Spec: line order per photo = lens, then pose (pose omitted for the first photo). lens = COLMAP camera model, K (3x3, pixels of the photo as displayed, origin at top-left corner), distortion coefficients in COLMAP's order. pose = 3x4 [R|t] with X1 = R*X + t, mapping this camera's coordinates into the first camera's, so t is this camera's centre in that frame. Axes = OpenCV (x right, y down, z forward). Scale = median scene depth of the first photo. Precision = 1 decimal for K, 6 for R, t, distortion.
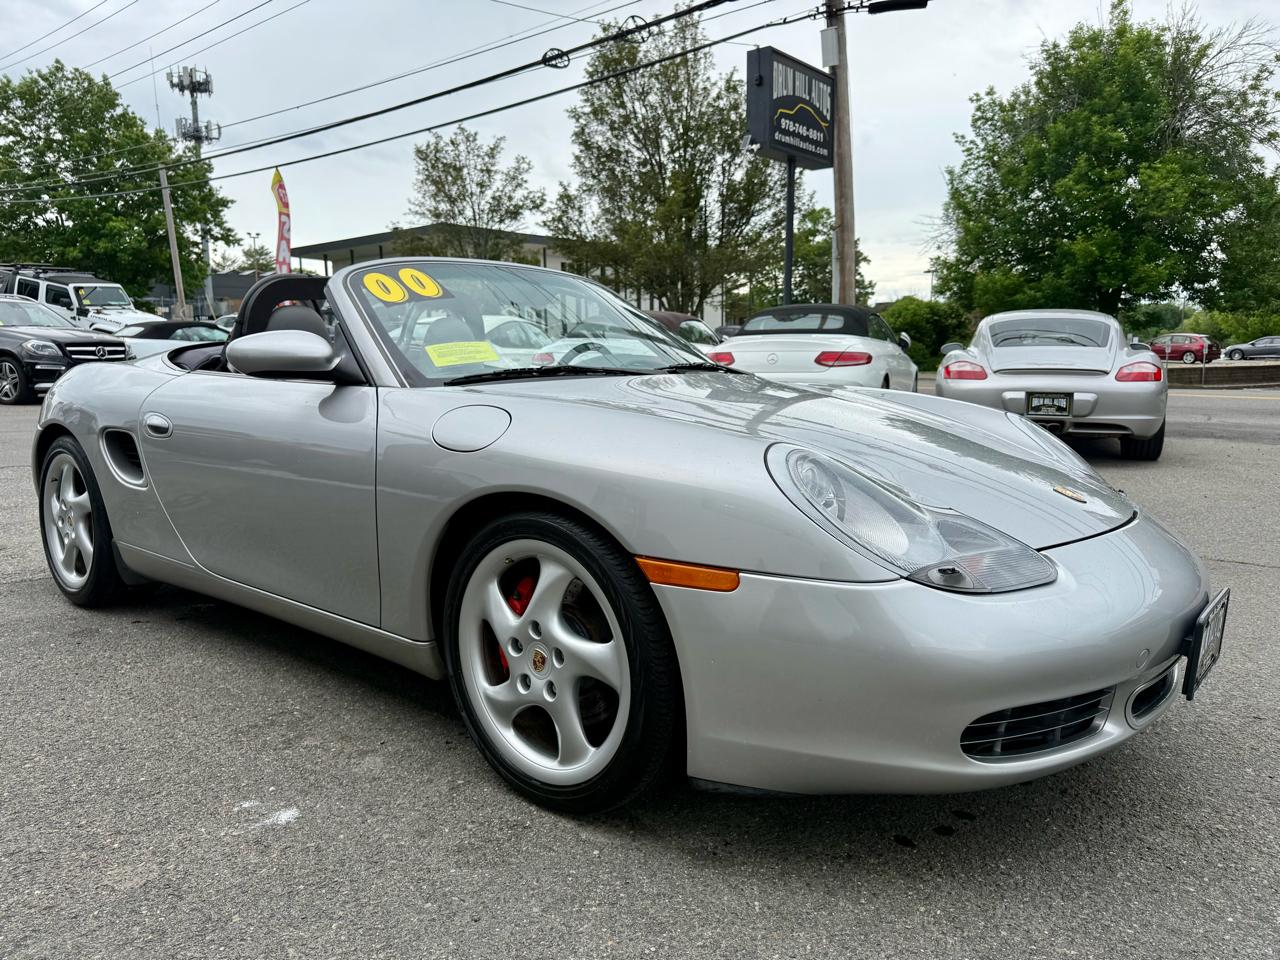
lens RADIAL K [[943.6, 0, 643.2], [0, 943.6, 475.4], [0, 0, 1]] dist [0.031058, -0.028785]
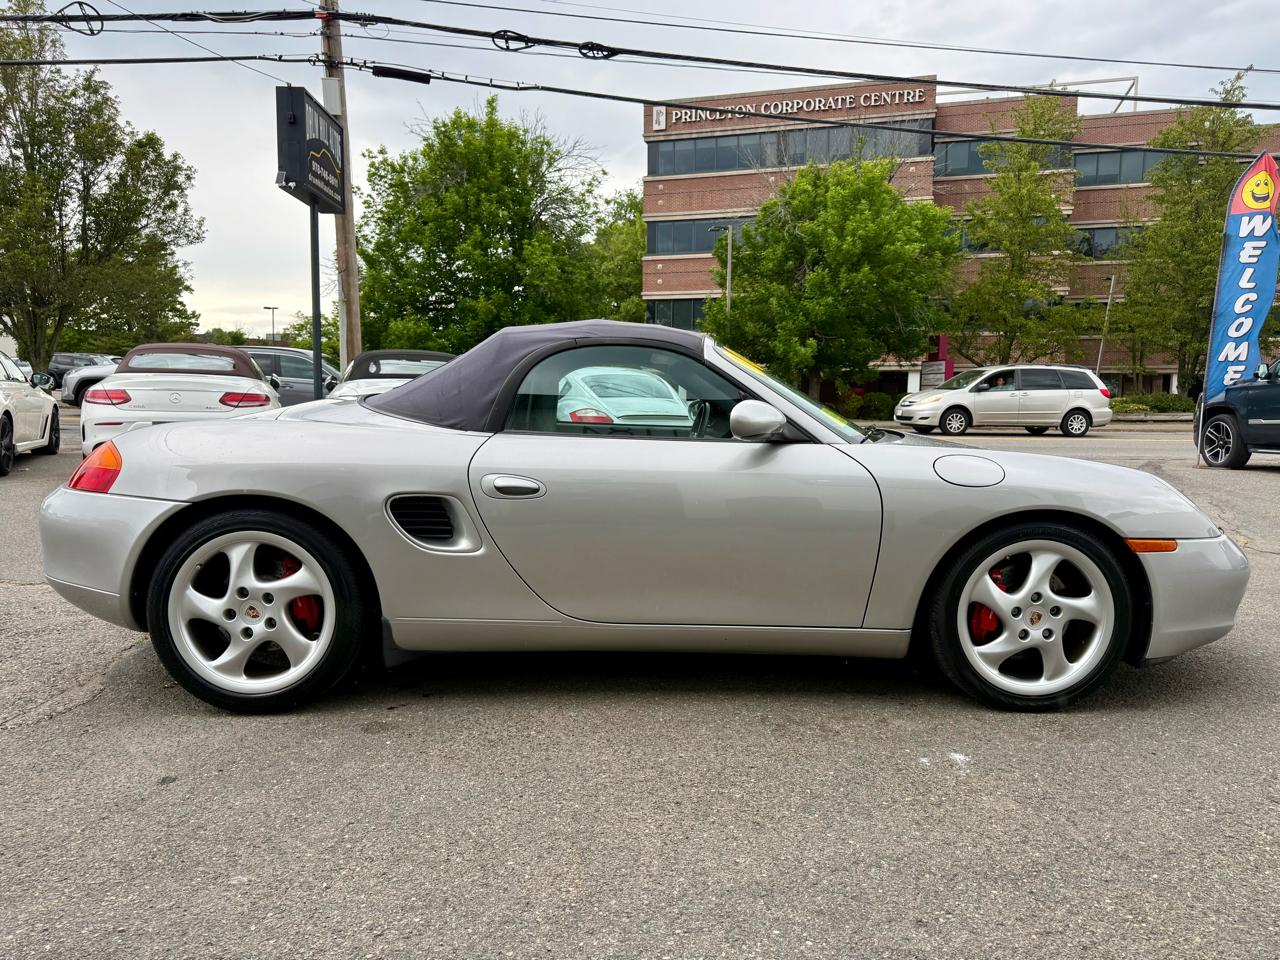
lens RADIAL K [[943.6, 0, 643.2], [0, 943.6, 475.4], [0, 0, 1]] dist [0.031058, -0.028785]
pose [[0.746116, -0.040661, 0.664573, -0.171453], [0.065285, 0.997791, -0.012247, -0.006705], [-0.662607, 0.052525, 0.747123, 0.024753]]
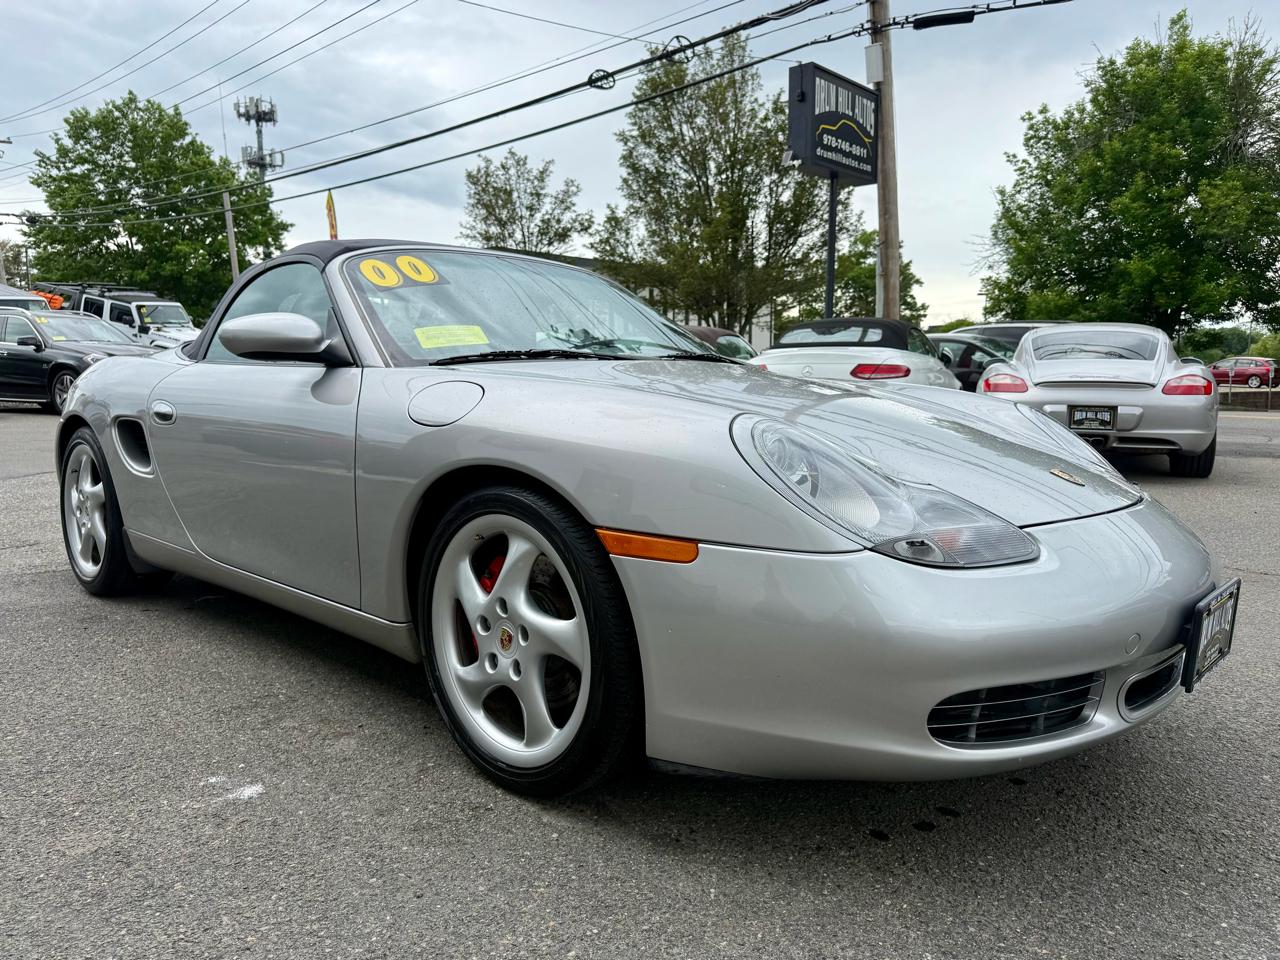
lens RADIAL K [[941.4, 0, 640.0], [0, 941.4, 480.0], [0, 0, 1]] dist [0.030413, -0.025718]
pose [[0.998354, 0.011228, -0.056245, 0.008398], [-0.012360, 0.999727, -0.019816, 0.005160], [0.056008, 0.020479, 0.998220, 0.003450]]
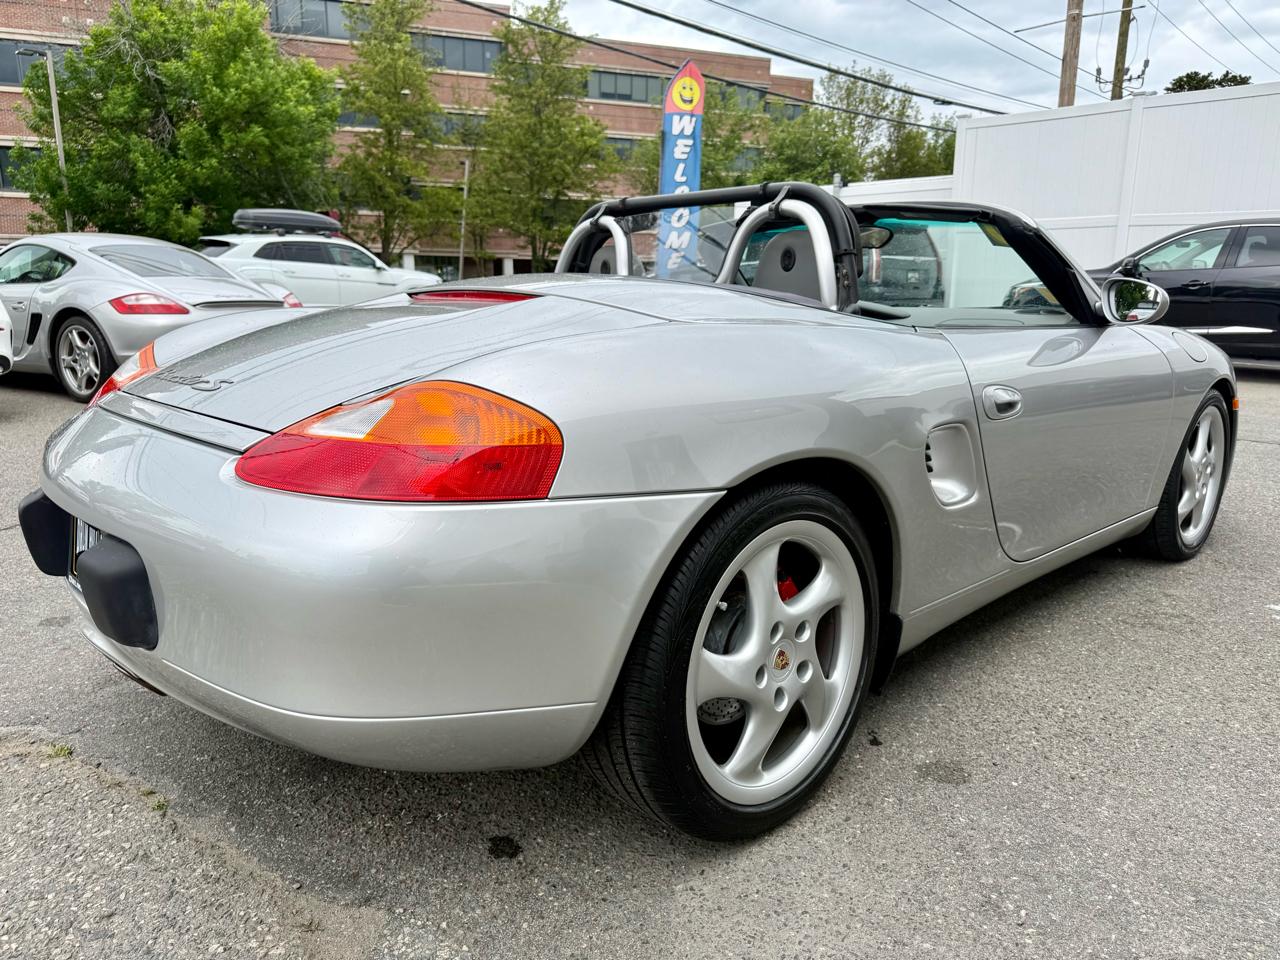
lens RADIAL K [[946.0, 0, 644.8], [0, 946.0, 474.8], [0, 0, 1]] dist [0.022315, -0.017204]
pose [[0.117148, -0.186688, 0.975410, -0.203337], [0.109996, 0.978569, 0.174082, -0.024955], [-0.987004, 0.086897, 0.135173, 0.186728]]
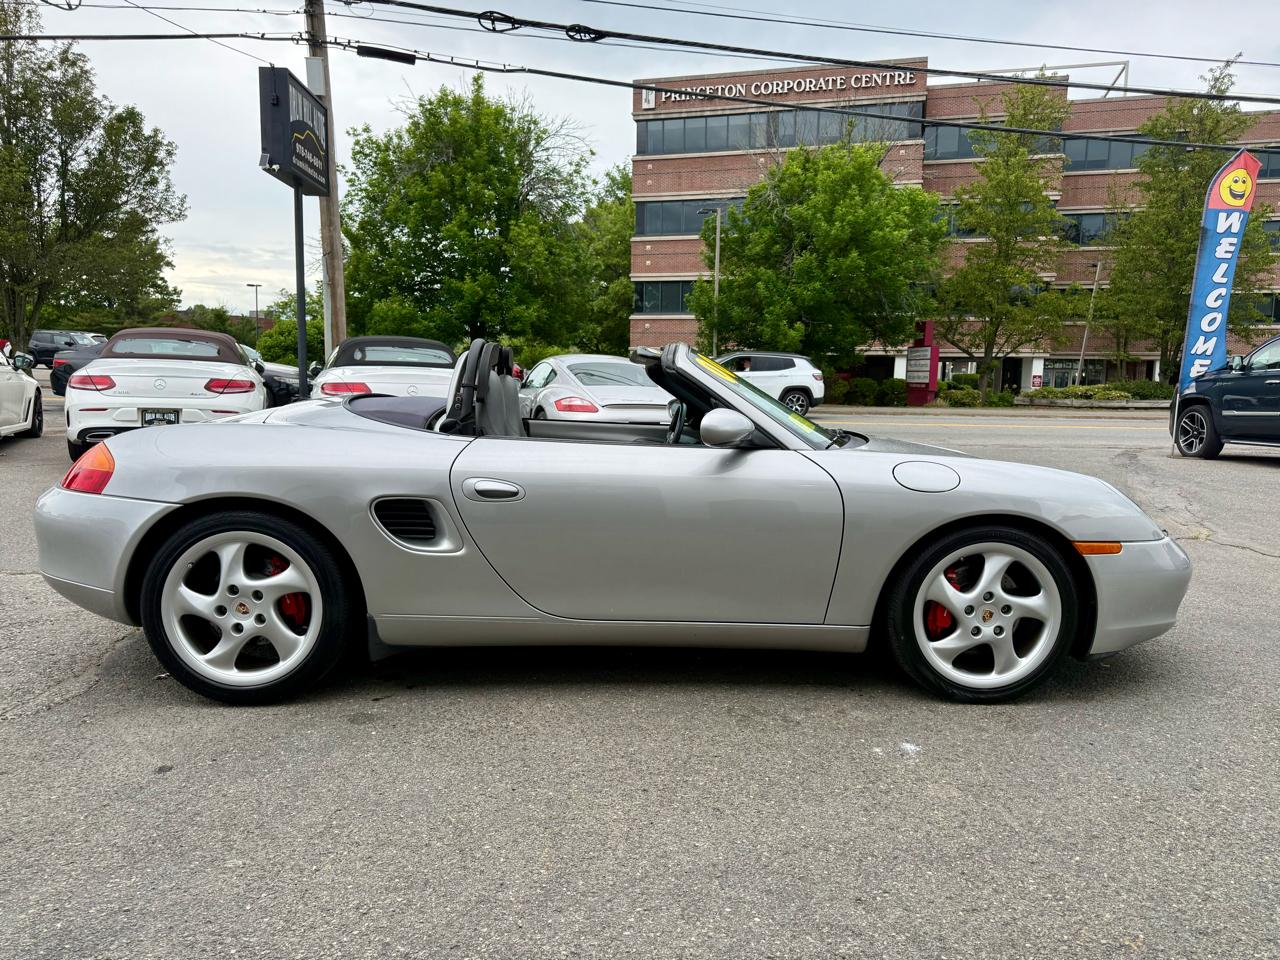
lens RADIAL K [[945.6, 0, 648.4], [0, 945.6, 486.9], [0, 0, 1]] dist [0.030560, -0.026831]
pose [[0.734367, -0.057819, 0.676286, -0.174815], [0.058861, 0.998037, 0.021411, -0.010710], [-0.676196, 0.024083, 0.736328, 0.016853]]
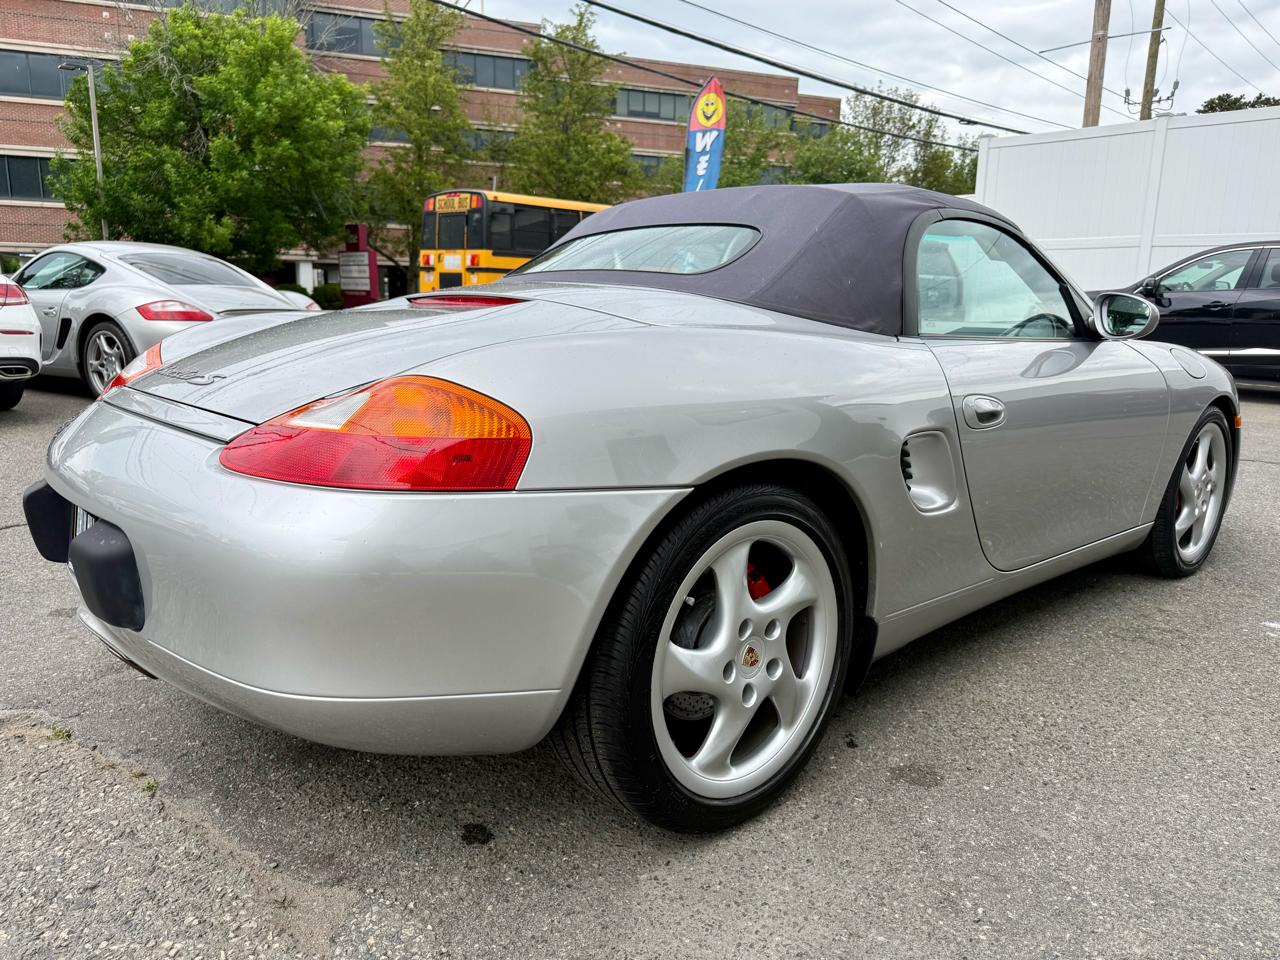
lens RADIAL K [[943.6, 0, 643.2], [0, 943.6, 475.4], [0, 0, 1]] dist [0.031058, -0.028785]
pose [[0.145508, -0.169205, 0.974781, -0.205353], [0.096887, 0.982968, 0.156163, -0.023283], [-0.984602, 0.071721, 0.159423, 0.181902]]
